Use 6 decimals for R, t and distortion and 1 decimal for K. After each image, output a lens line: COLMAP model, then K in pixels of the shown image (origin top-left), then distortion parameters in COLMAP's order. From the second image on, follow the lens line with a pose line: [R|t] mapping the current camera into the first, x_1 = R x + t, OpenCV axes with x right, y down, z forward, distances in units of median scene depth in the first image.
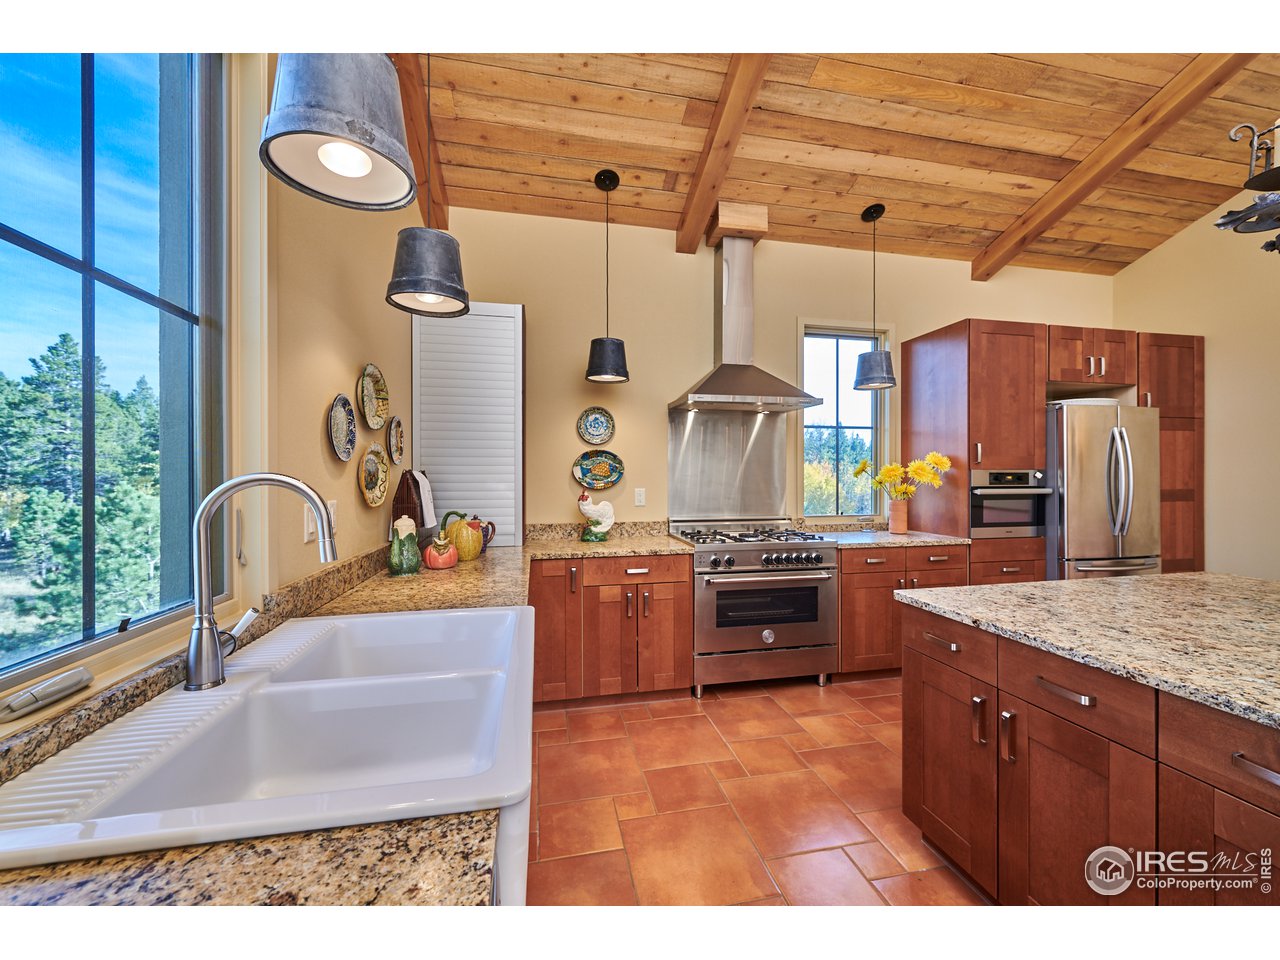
lens RADIAL K [[508.3, 0, 650.0], [0, 508.3, 478.5], [0, 0, 1]] dist [0.000068, -0.000236]
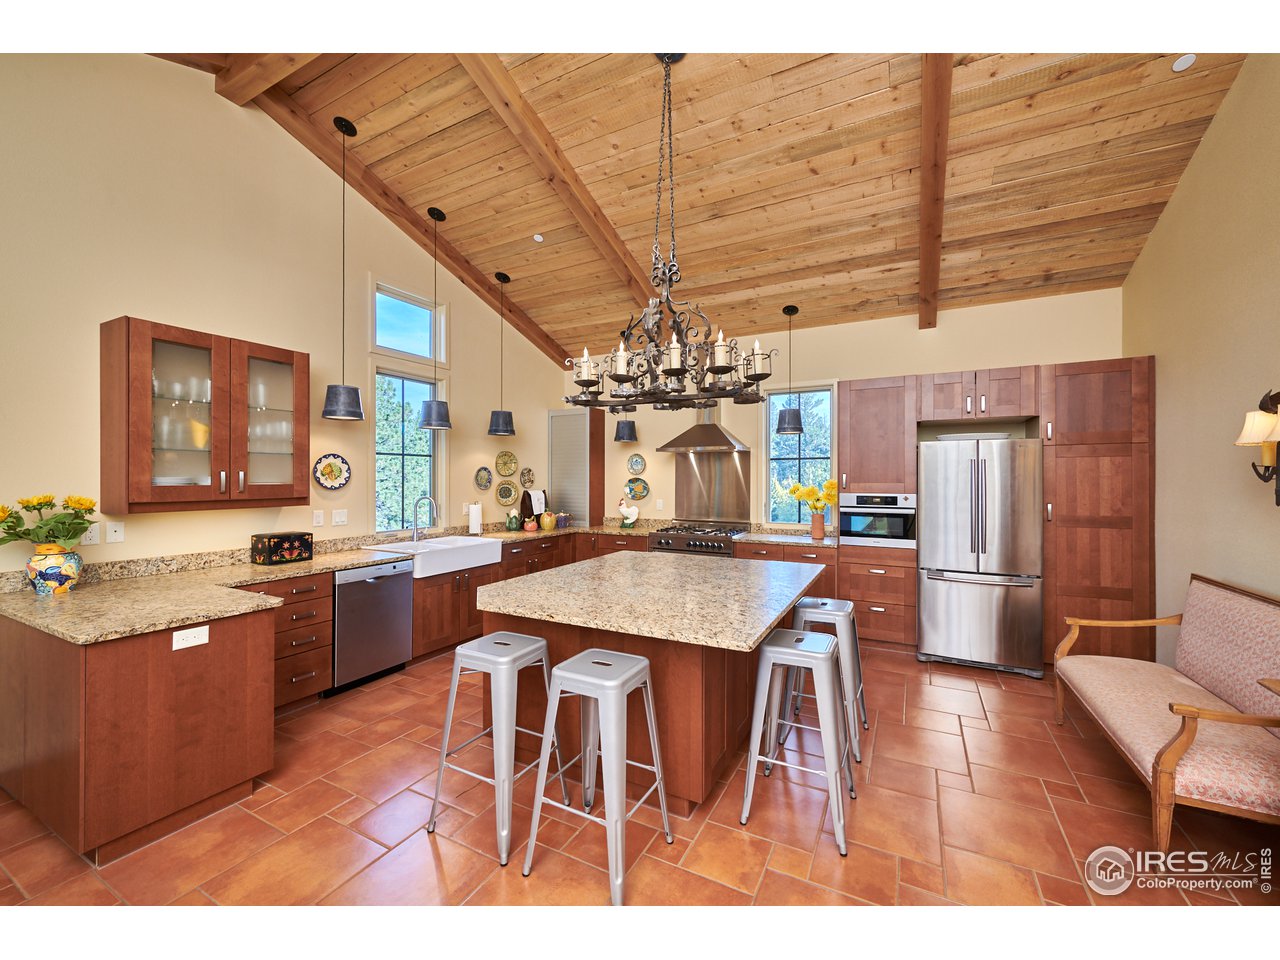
lens RADIAL K [[508.3, 0, 650.0], [0, 508.3, 478.5], [0, 0, 1]] dist [0.000068, -0.000236]
pose [[0.770964, 0.002568, -0.636873, 1.138303], [-0.004323, 0.999990, -0.001200, -0.054309], [0.636864, 0.003678, 0.770967, -0.373519]]
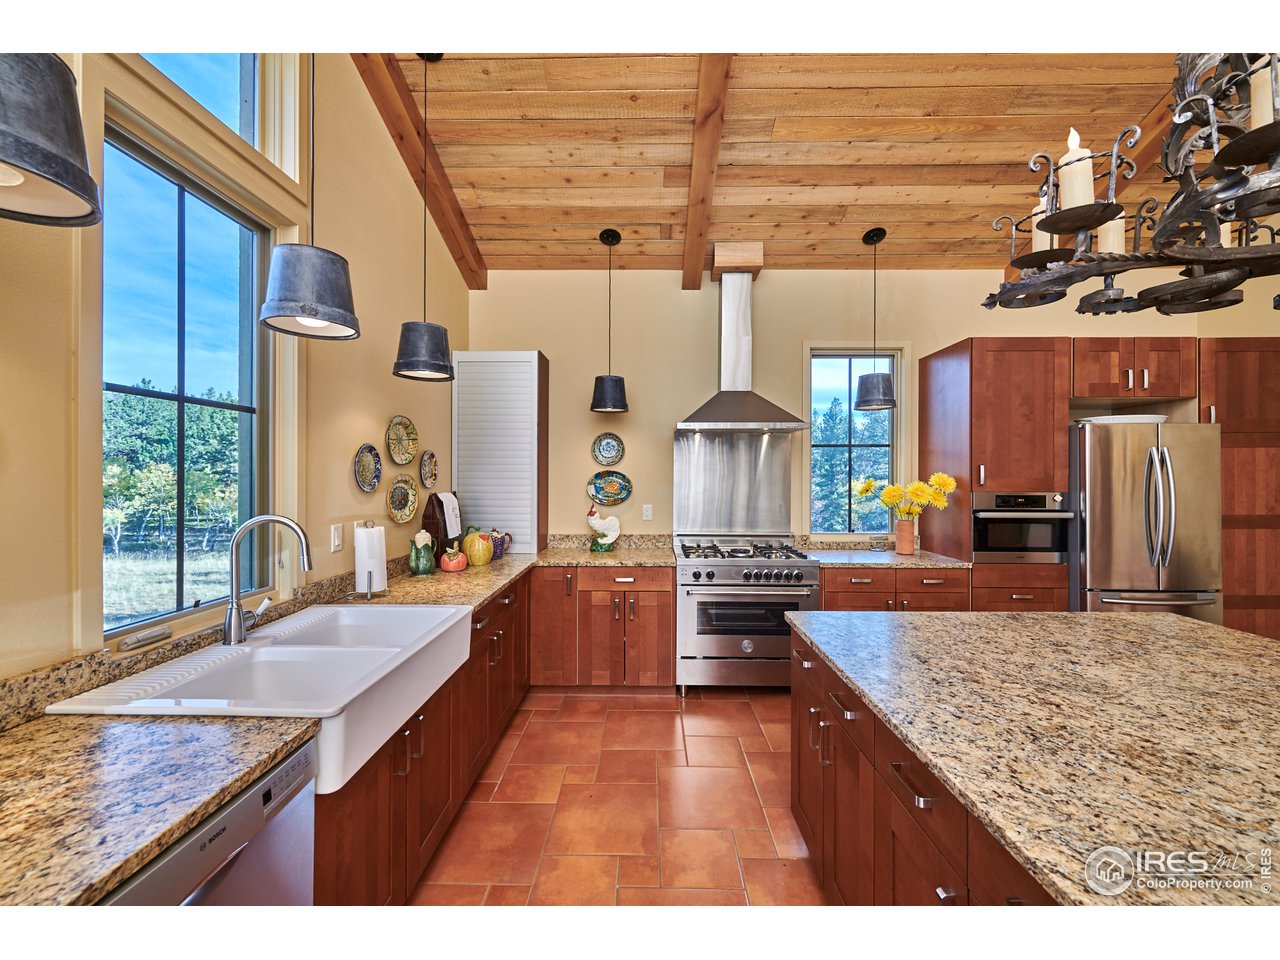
lens RADIAL K [[513.1, 0, 645.5], [0, 513.1, 476.1], [0, 0, 1]] dist [0.001157, -0.000113]
pose [[0.974475, 0.004377, -0.224454, 0.247294], [-0.005136, 0.999983, -0.002798, -0.043534], [0.224438, 0.003879, 0.974481, -0.104981]]
